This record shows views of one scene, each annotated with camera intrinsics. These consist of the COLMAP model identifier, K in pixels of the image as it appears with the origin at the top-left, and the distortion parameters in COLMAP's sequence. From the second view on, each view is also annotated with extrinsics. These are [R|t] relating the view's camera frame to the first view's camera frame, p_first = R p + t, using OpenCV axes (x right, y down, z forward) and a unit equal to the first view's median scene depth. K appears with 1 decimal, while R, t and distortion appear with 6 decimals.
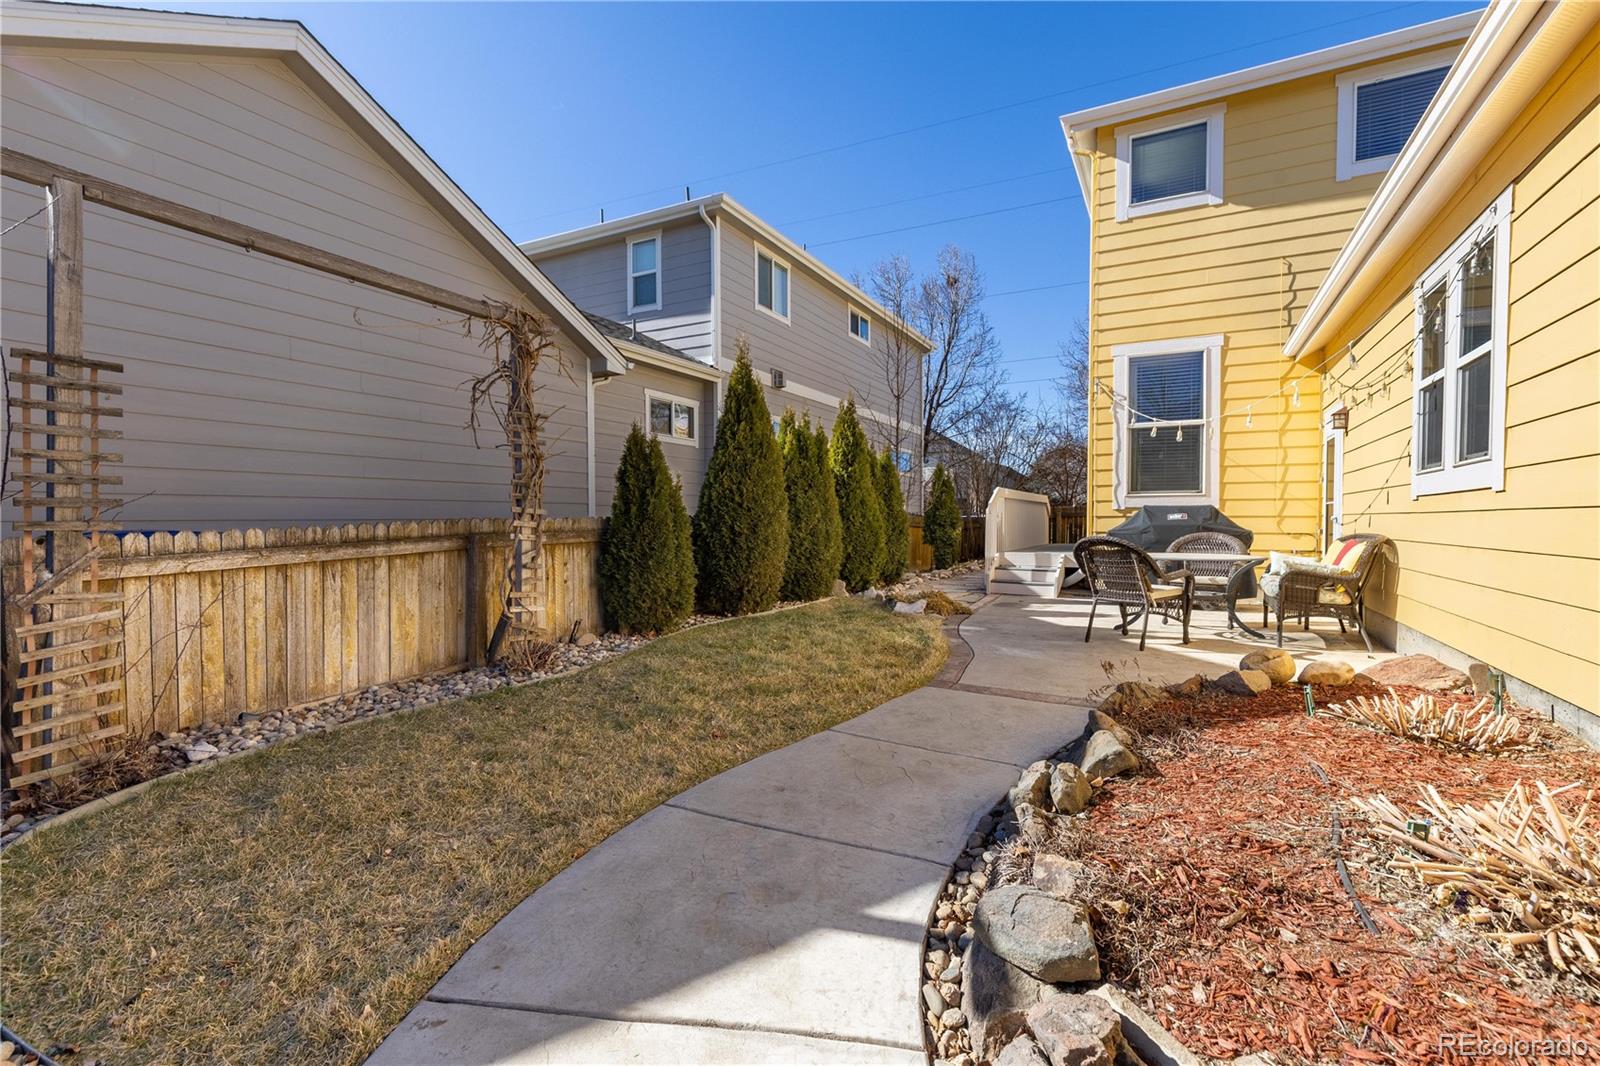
lens RADIAL K [[732.4, 0, 800.6], [0, 732.4, 535.9], [0, 0, 1]] dist [0.011868, -0.003084]
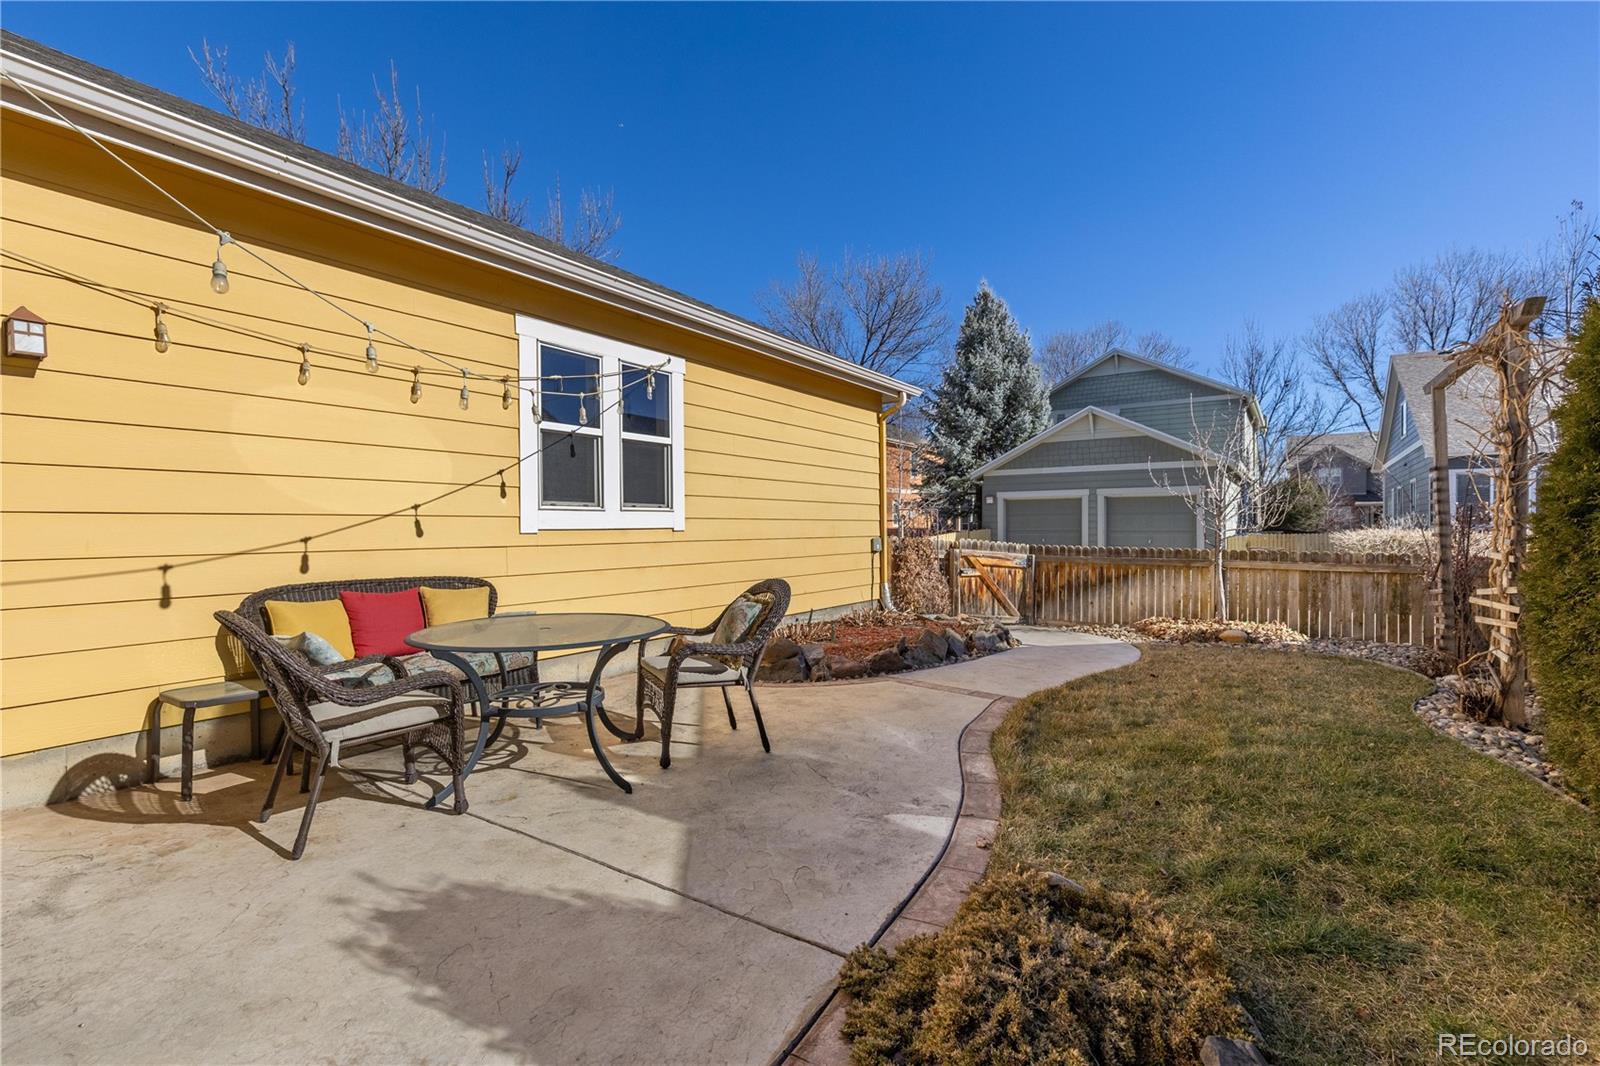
lens RADIAL K [[732.4, 0, 804.6], [0, 732.4, 530.7], [0, 0, 1]] dist [0.011868, -0.003084]
pose [[-0.994817, -0.005084, 0.101557, 0.205699], [-0.001670, 0.999431, 0.033675, -0.050527], [-0.101671, 0.033331, -0.994260, 1.138476]]
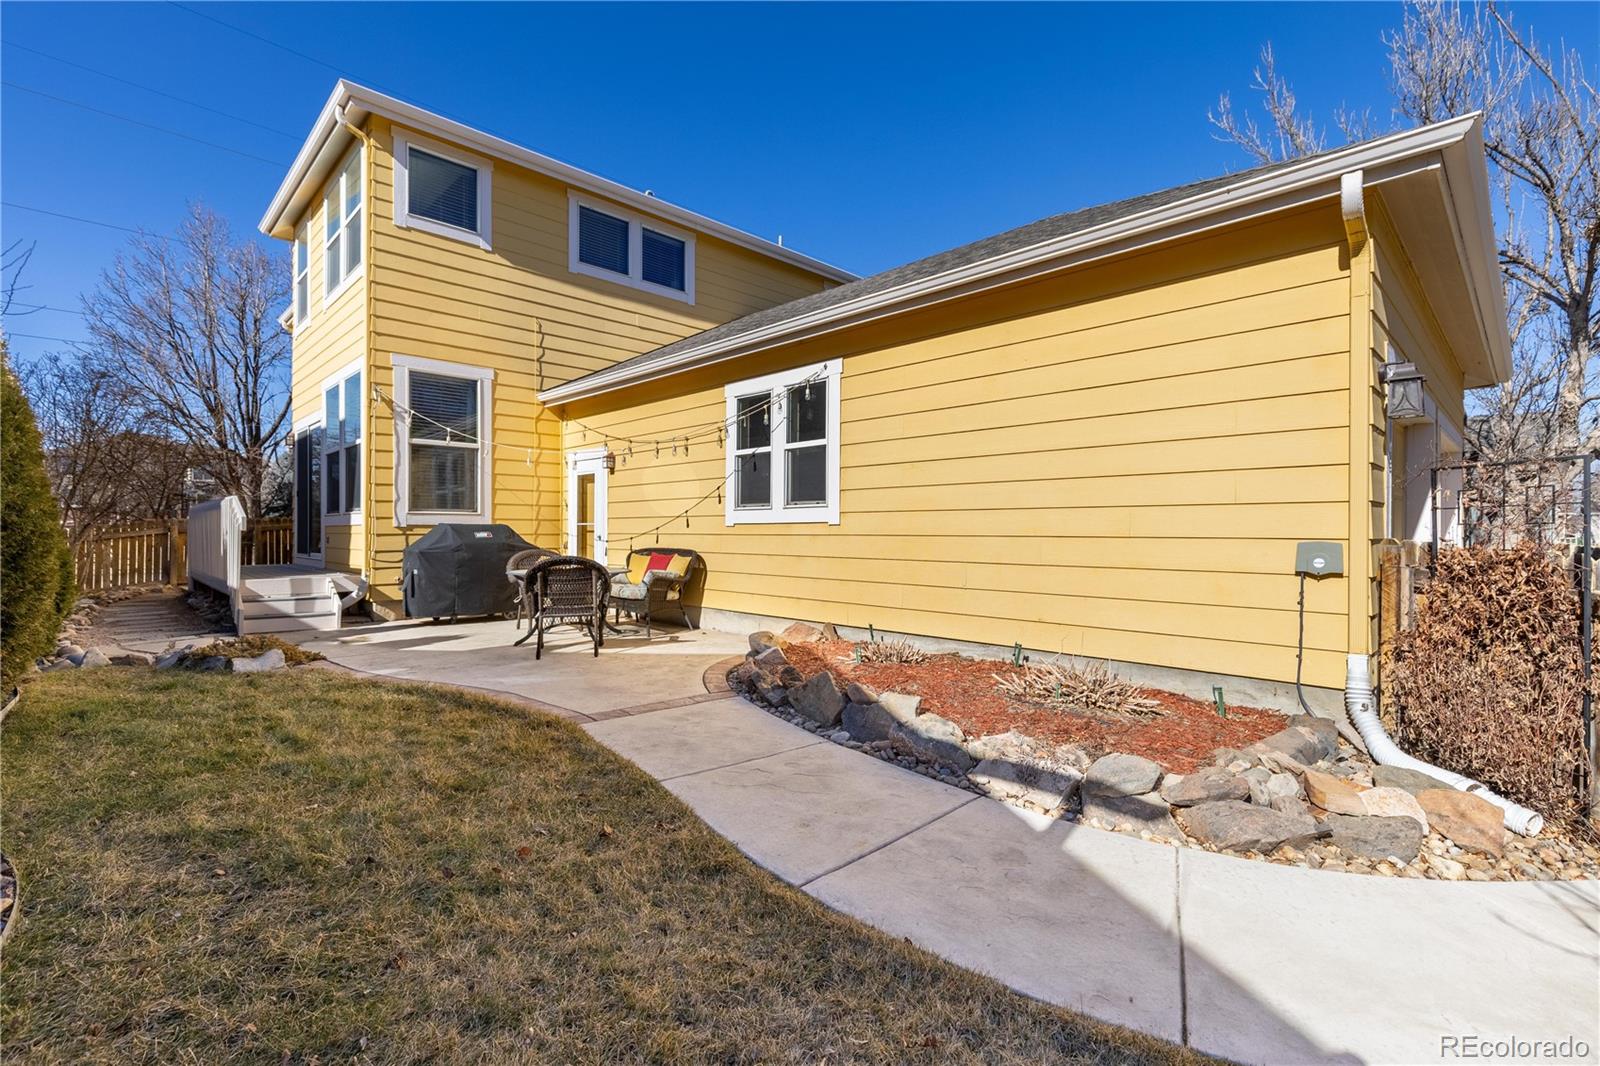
lens RADIAL K [[712.9, 0, 812.0], [0, 712.9, 536.7], [0, 0, 1]] dist [0.000263, 0.000118]
pose [[0.294352, -0.004939, 0.955684, -0.309690], [0.018784, 0.999823, -0.000618, -0.013415], [-0.955512, 0.018134, 0.294393, 0.232739]]
